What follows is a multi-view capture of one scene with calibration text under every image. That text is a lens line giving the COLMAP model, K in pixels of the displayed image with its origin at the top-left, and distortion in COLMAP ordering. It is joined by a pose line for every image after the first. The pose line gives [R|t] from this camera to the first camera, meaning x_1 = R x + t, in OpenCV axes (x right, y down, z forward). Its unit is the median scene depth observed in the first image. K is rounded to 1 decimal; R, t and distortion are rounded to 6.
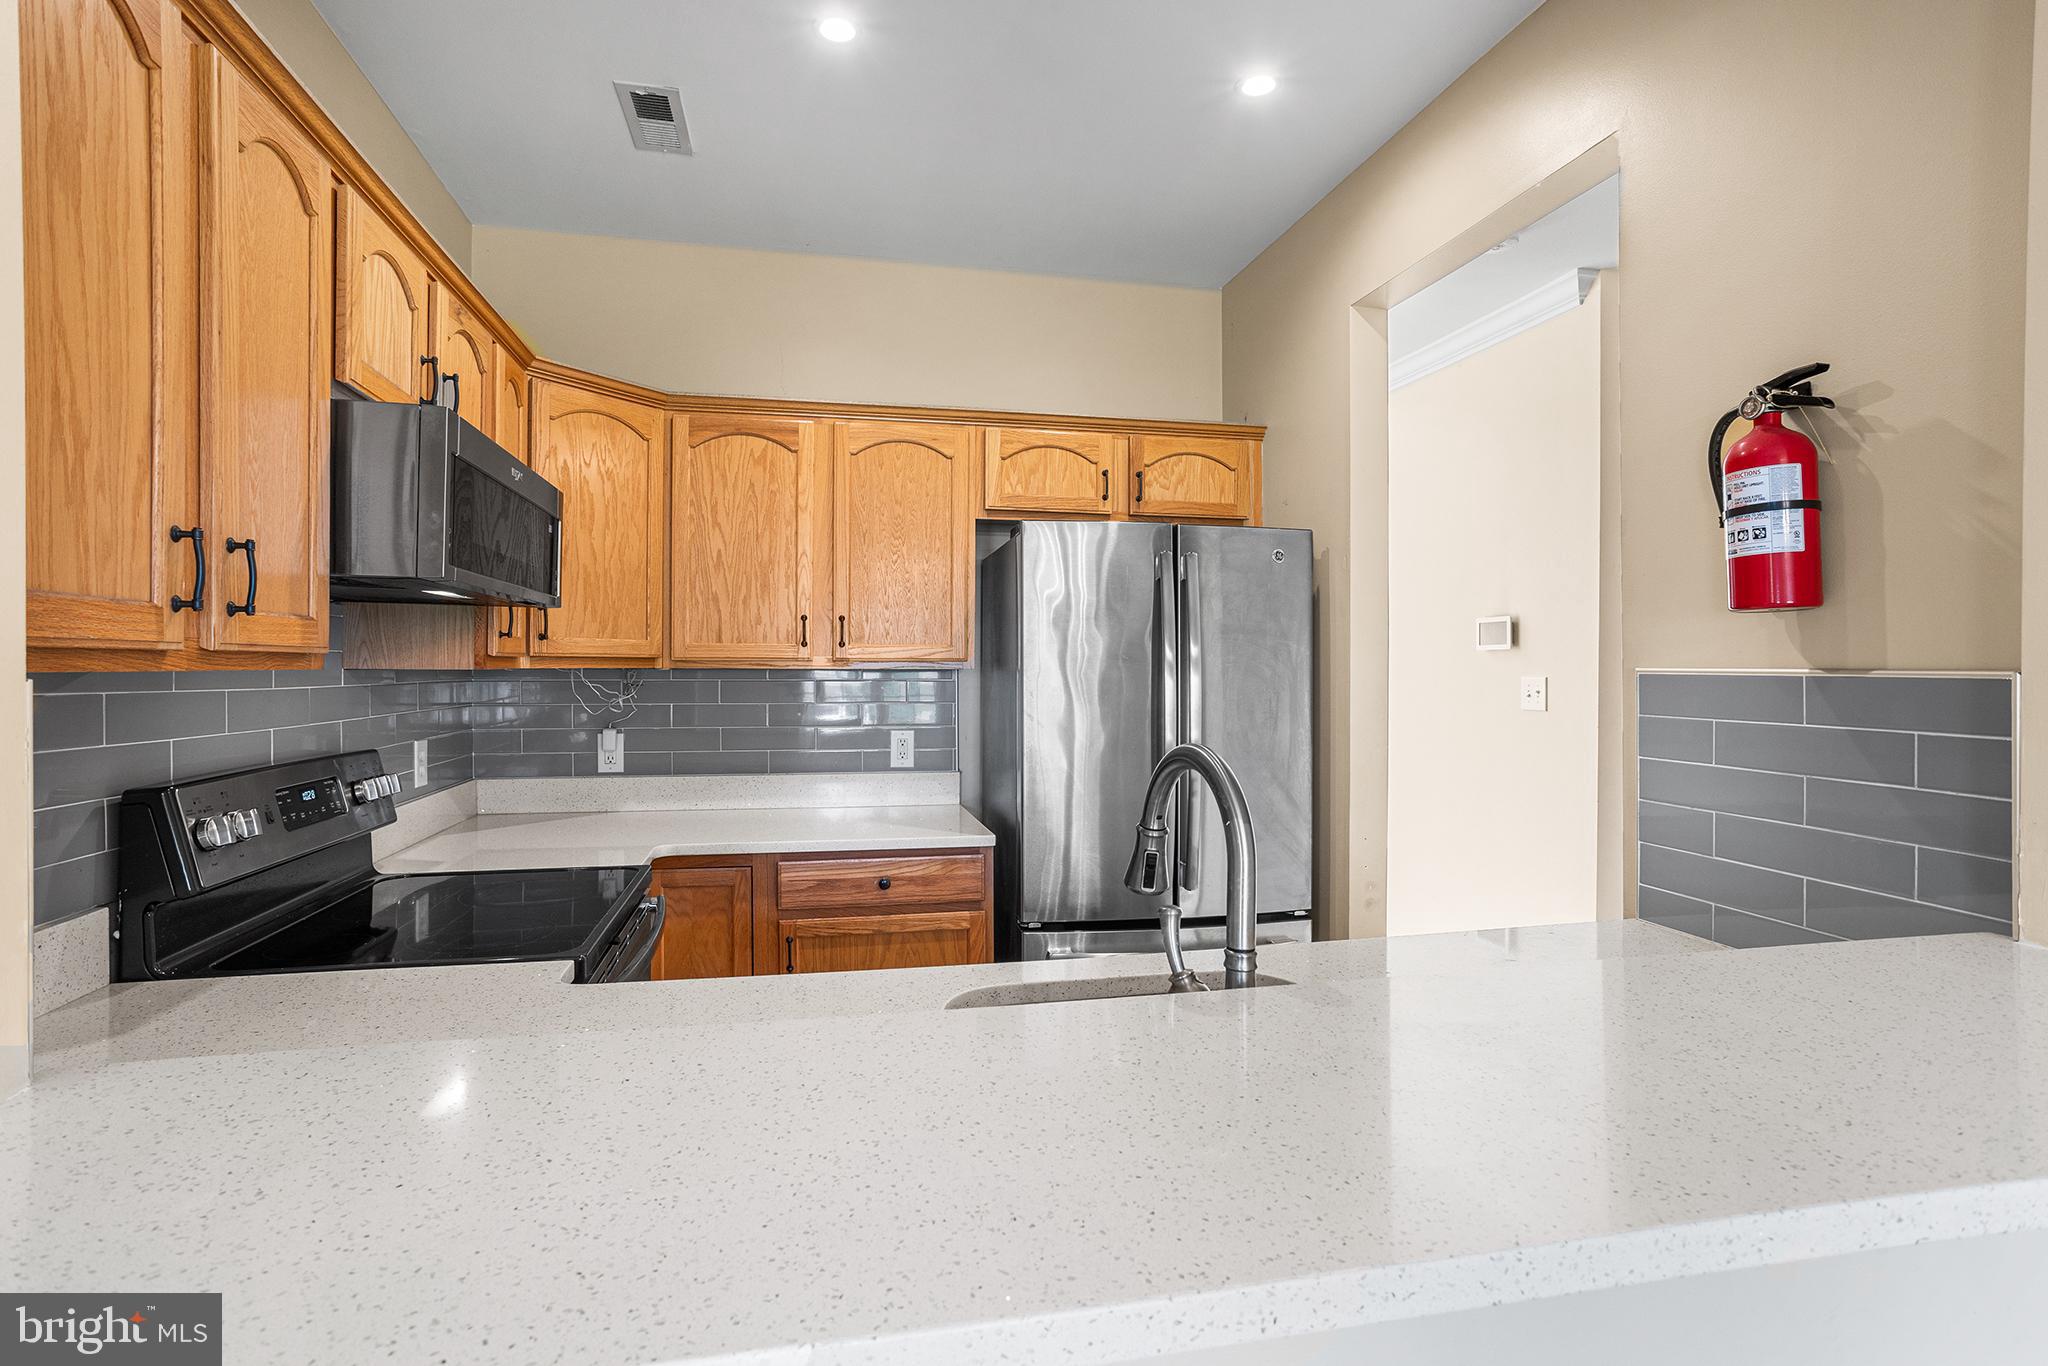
lens RADIAL K [[989.9, 0, 1027.8], [0, 989.9, 663.0], [0, 0, 1]] dist [-0.012054, 0.006038]
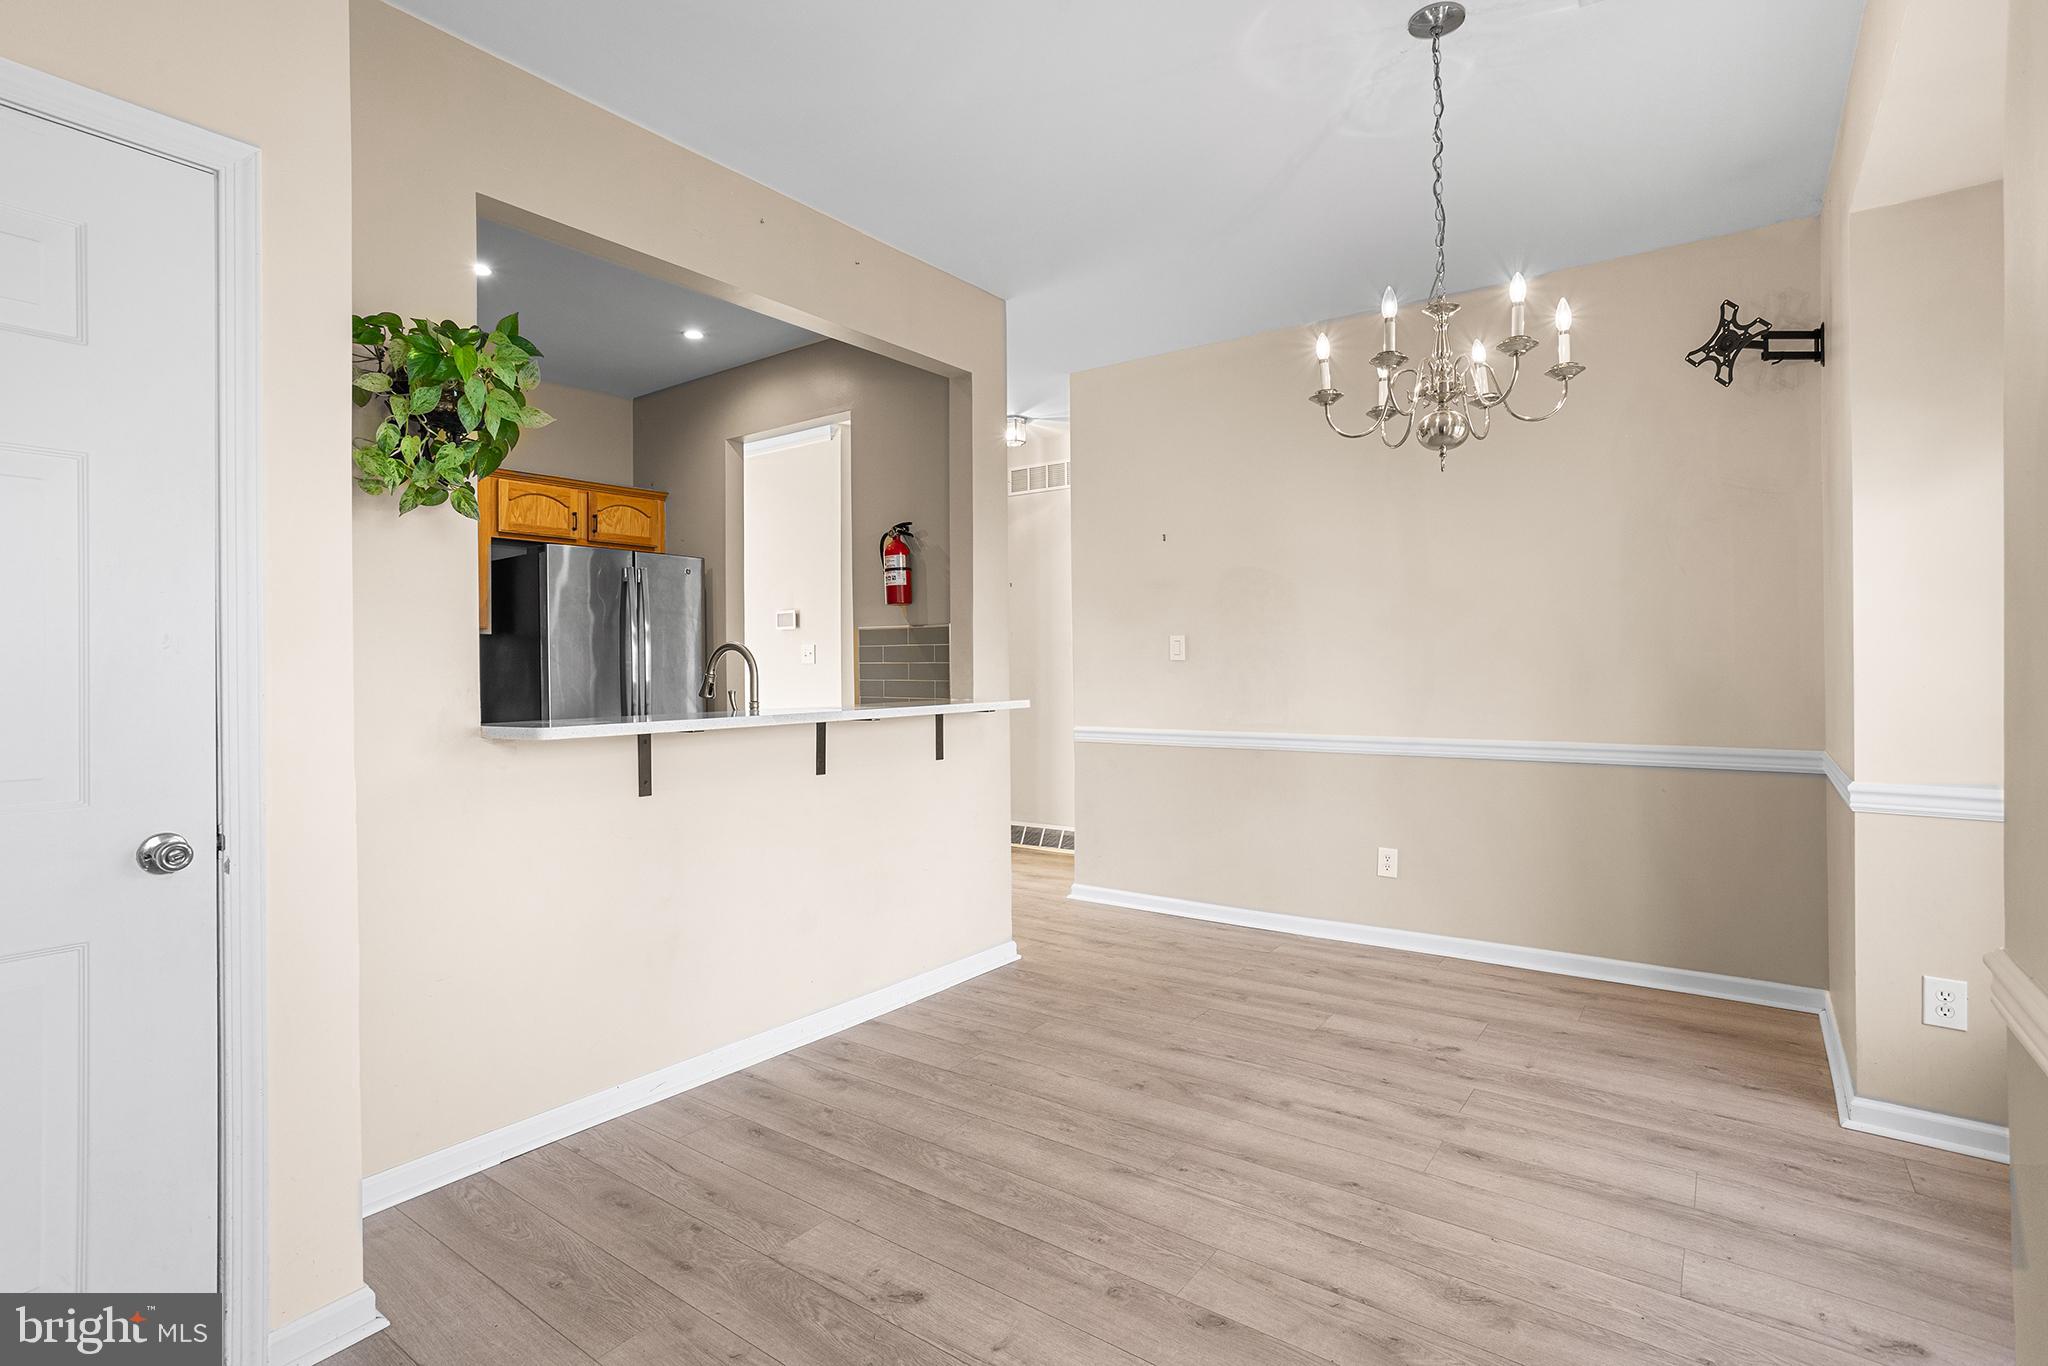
lens RADIAL K [[989.9, 0, 1020.6], [0, 989.9, 669.4], [0, 0, 1]] dist [-0.012054, 0.006038]
pose [[0.756297, -0.011242, 0.654132, -0.438187], [0.008632, 0.999937, 0.007206, 0.059270], [-0.654171, 0.000196, 0.756346, -0.718285]]
